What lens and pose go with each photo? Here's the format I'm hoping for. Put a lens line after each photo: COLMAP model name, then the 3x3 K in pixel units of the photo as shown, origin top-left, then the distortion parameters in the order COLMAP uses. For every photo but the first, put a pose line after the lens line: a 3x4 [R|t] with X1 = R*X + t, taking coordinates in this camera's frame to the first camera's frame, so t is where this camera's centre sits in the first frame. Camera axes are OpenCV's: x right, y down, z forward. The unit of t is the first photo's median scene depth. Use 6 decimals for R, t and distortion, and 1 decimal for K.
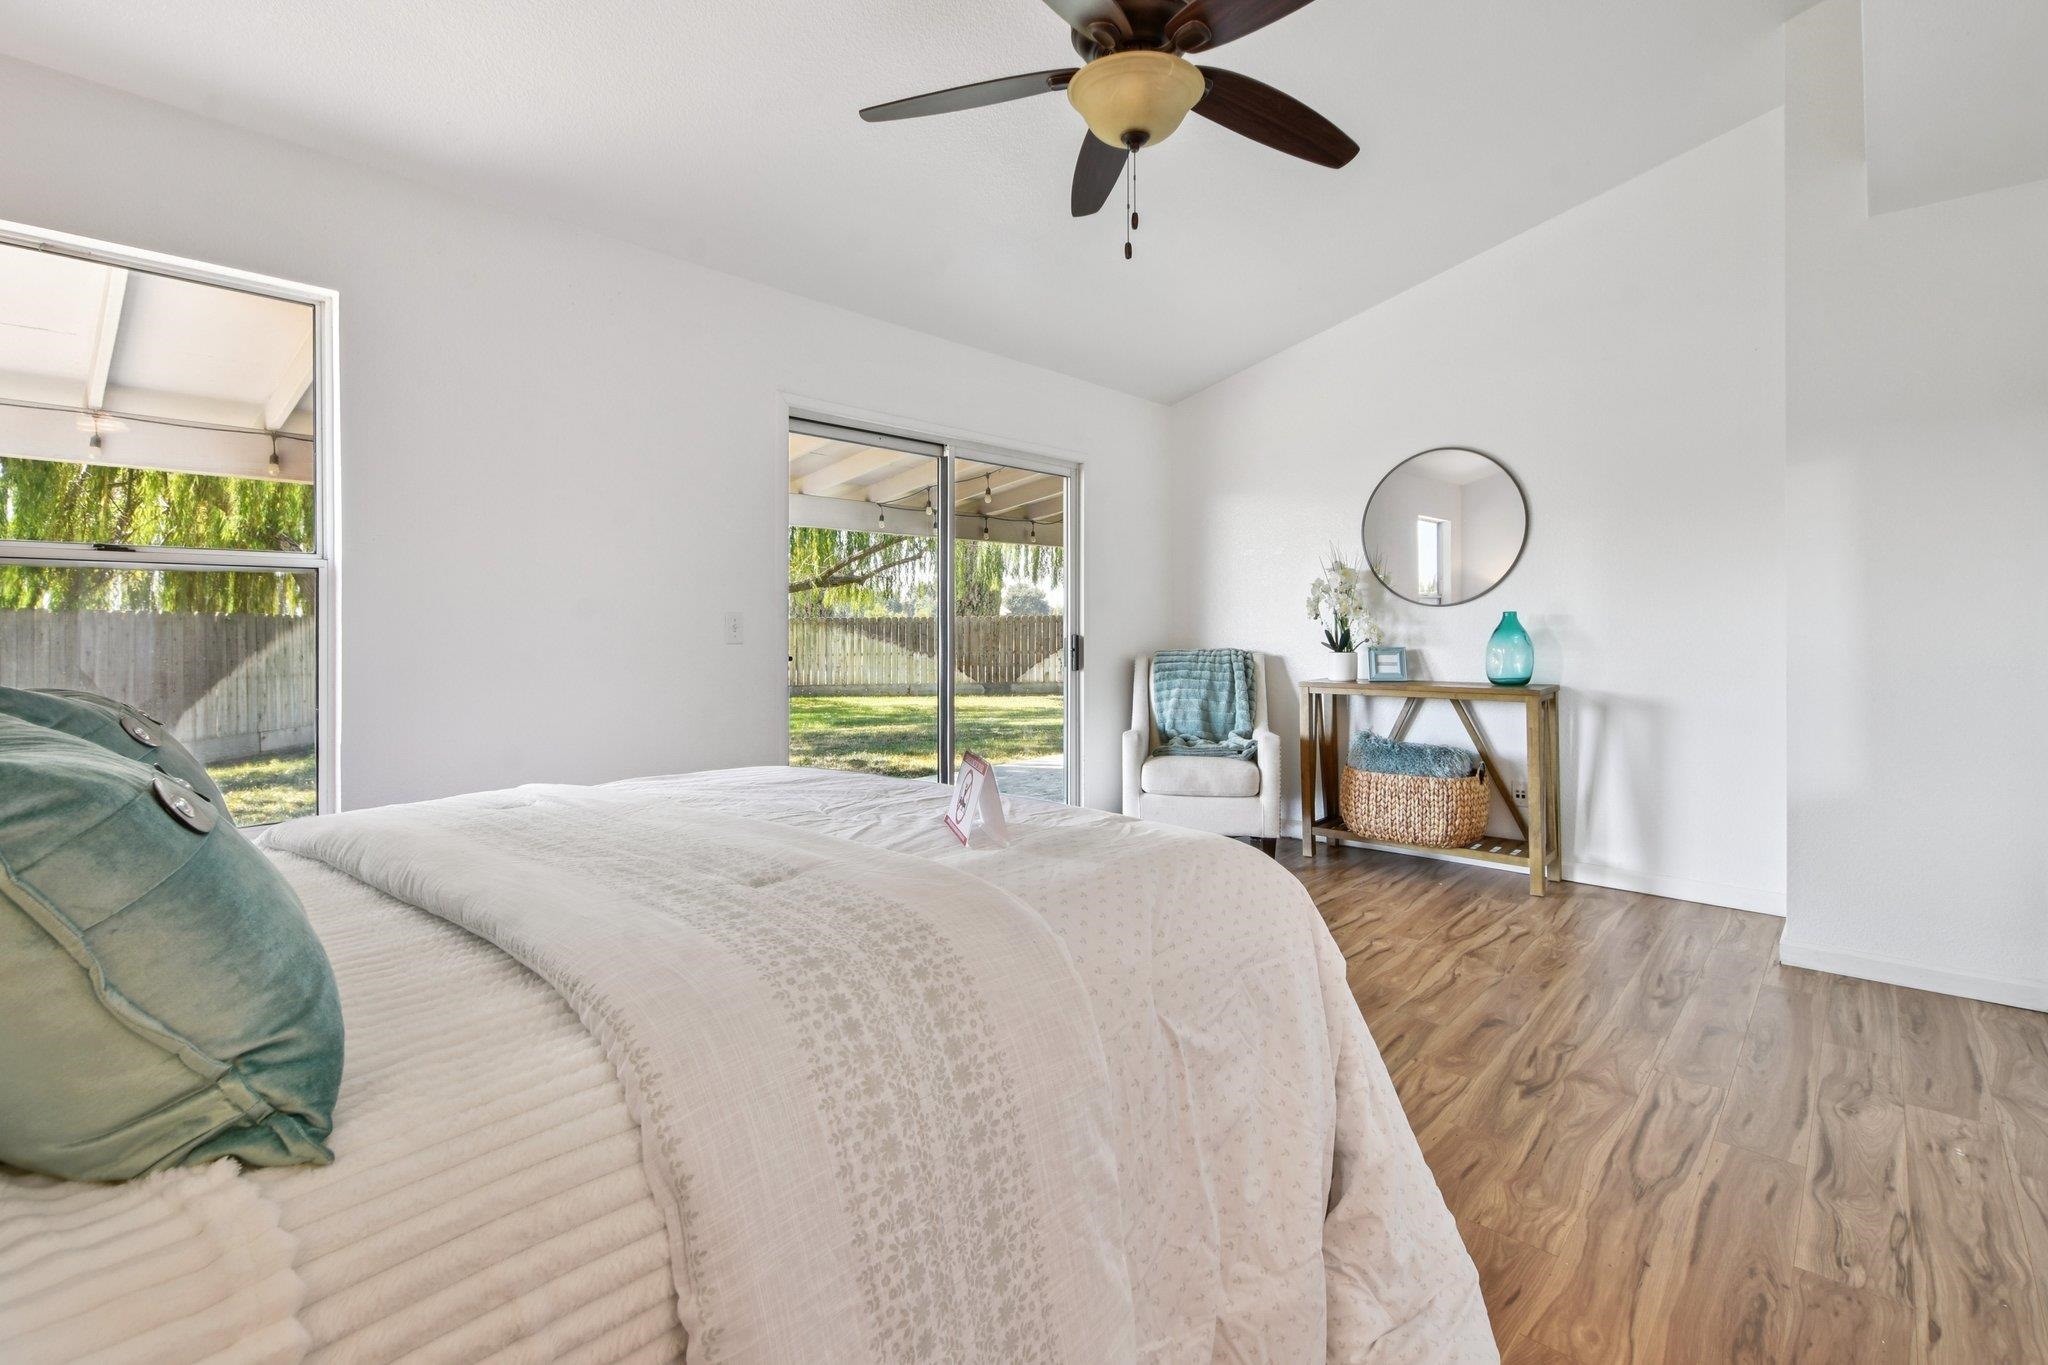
lens RADIAL K [[930.6, 0, 1038.3], [0, 930.6, 630.6], [0, 0, 1]] dist [0.008922, -0.003194]
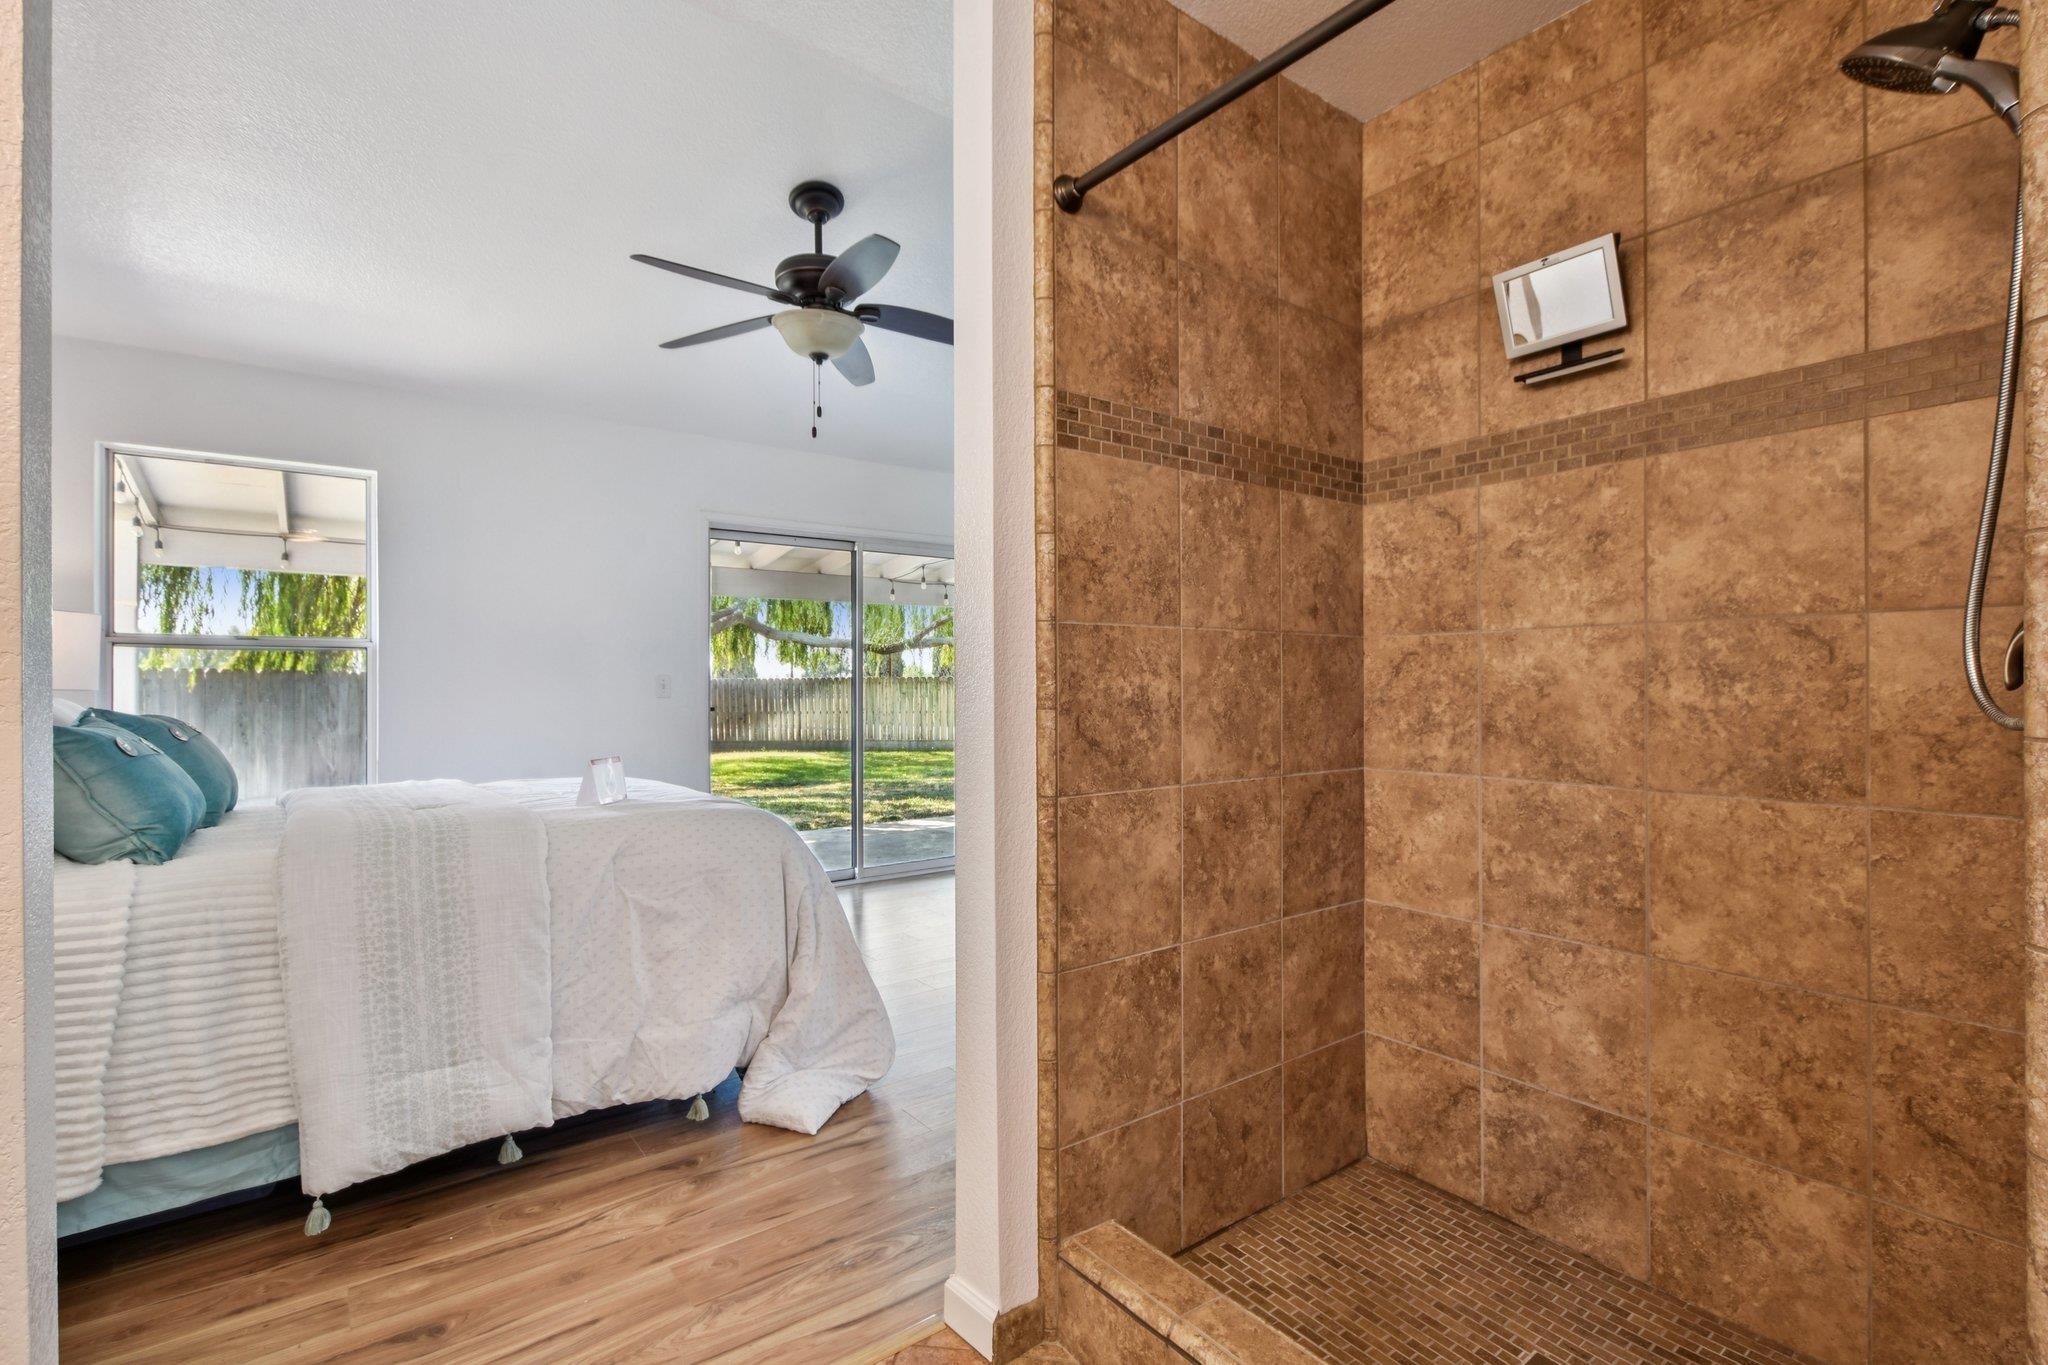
lens RADIAL K [[964.6, 0, 1070.0], [0, 964.6, 684.4], [0, 0, 1]] dist [-0.002578, 0.000393]
pose [[0.986016, -0.000523, -0.166651, 0.417030], [-0.000292, 0.999988, -0.004865, 0.000890], [0.166651, 0.004845, 0.986004, -0.246793]]
